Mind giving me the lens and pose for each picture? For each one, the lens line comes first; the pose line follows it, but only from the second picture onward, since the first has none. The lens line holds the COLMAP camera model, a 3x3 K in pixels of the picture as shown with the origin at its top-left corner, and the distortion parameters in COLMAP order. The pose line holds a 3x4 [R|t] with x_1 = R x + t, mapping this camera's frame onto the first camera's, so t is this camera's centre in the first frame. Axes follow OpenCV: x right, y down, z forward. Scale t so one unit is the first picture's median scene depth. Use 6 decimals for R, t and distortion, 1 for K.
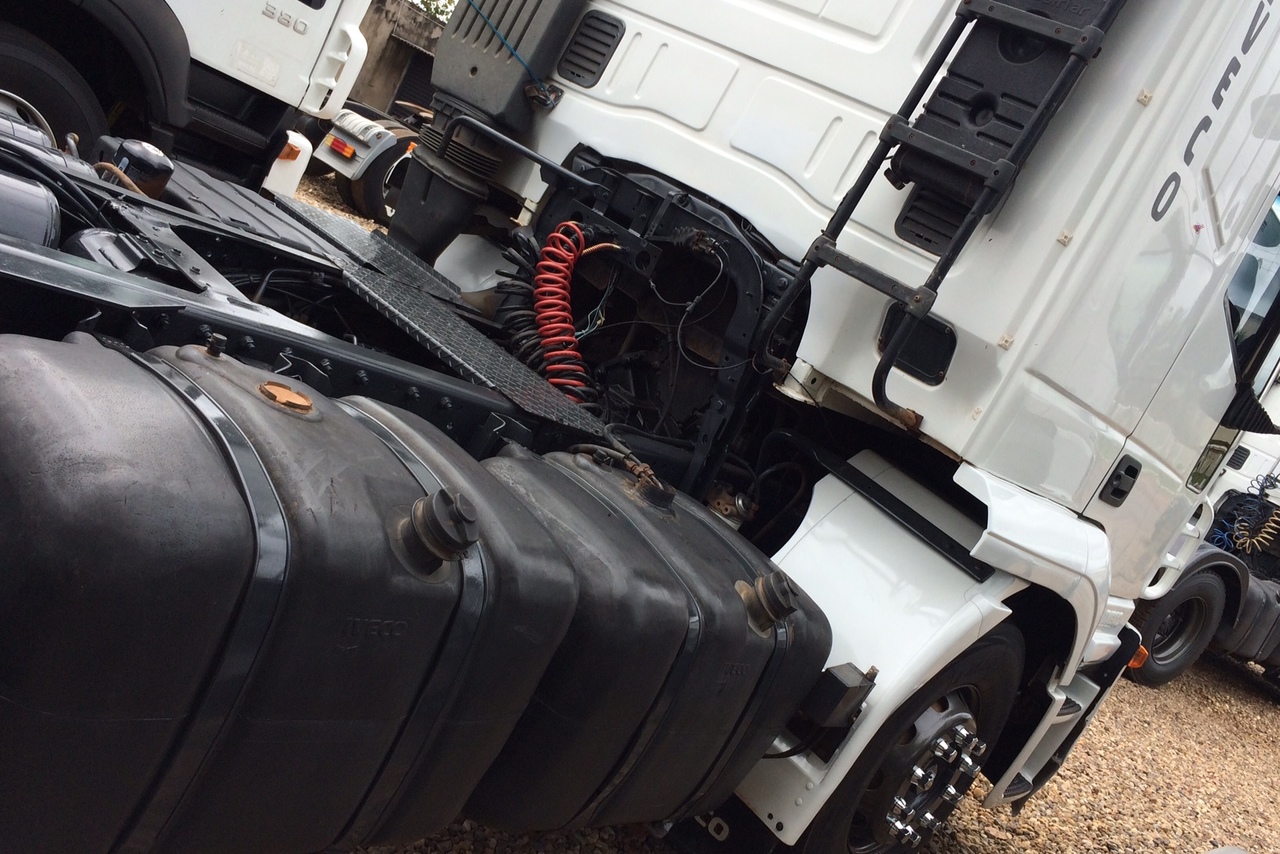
lens RADIAL K [[1227.0, 0, 646.0], [0, 1227.0, 435.2], [0, 0, 1]] dist [0.031851, 0.000000]
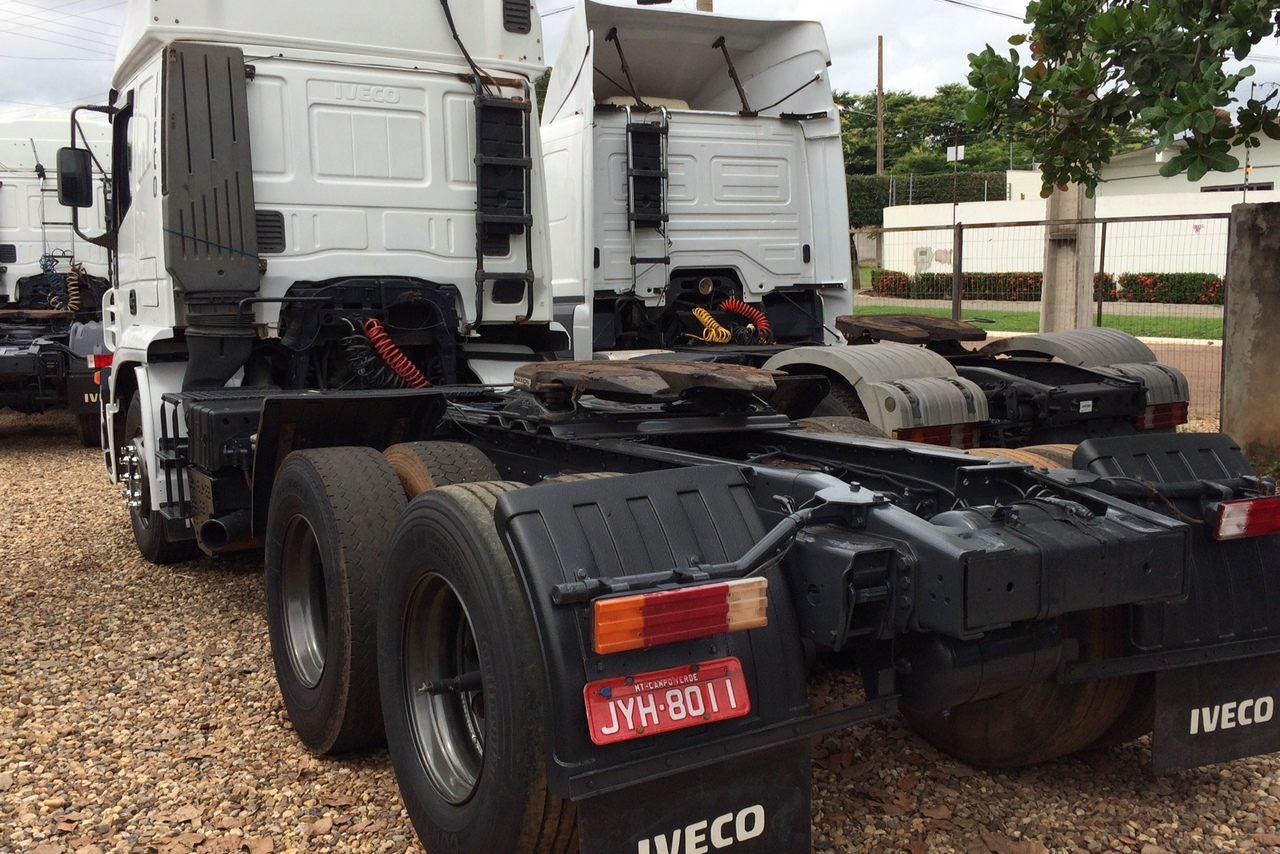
lens RADIAL K [[1227.0, 0, 641.7], [0, 1227.0, 426.9], [0, 0, 1]] dist [0.031851, 0.000000]
pose [[0.275025, -0.554478, 0.785440, -1.705971], [0.326656, 0.822235, 0.466074, -0.866629], [-0.904244, 0.128387, 0.407259, -0.202578]]
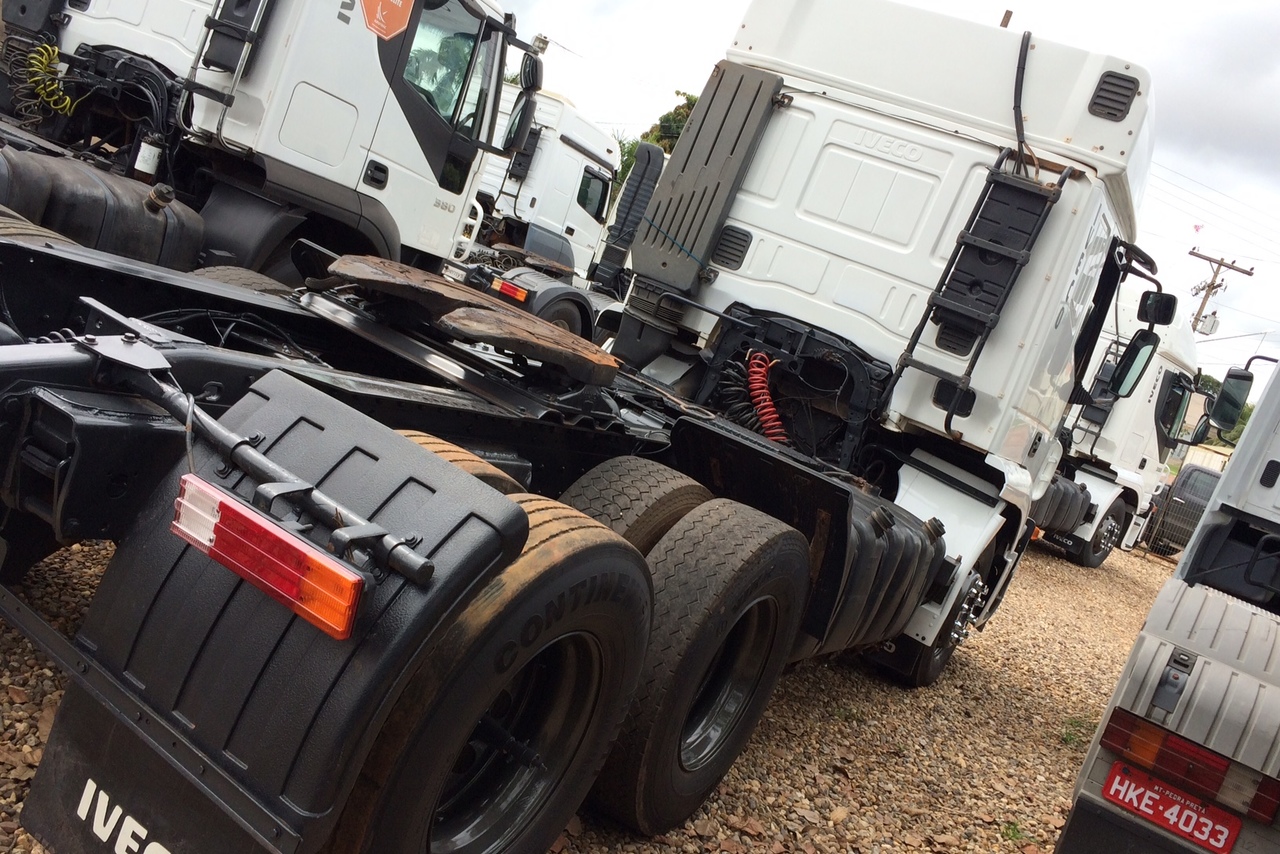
lens RADIAL K [[1227.0, 0, 631.4], [0, 1227.0, 424.4], [0, 0, 1]] dist [0.031851, 0.000000]
pose [[0.971247, -0.141048, 0.191796, -0.673132], [0.135075, 0.989861, 0.043938, -0.185140], [-0.196048, -0.016768, 0.980451, -0.874658]]
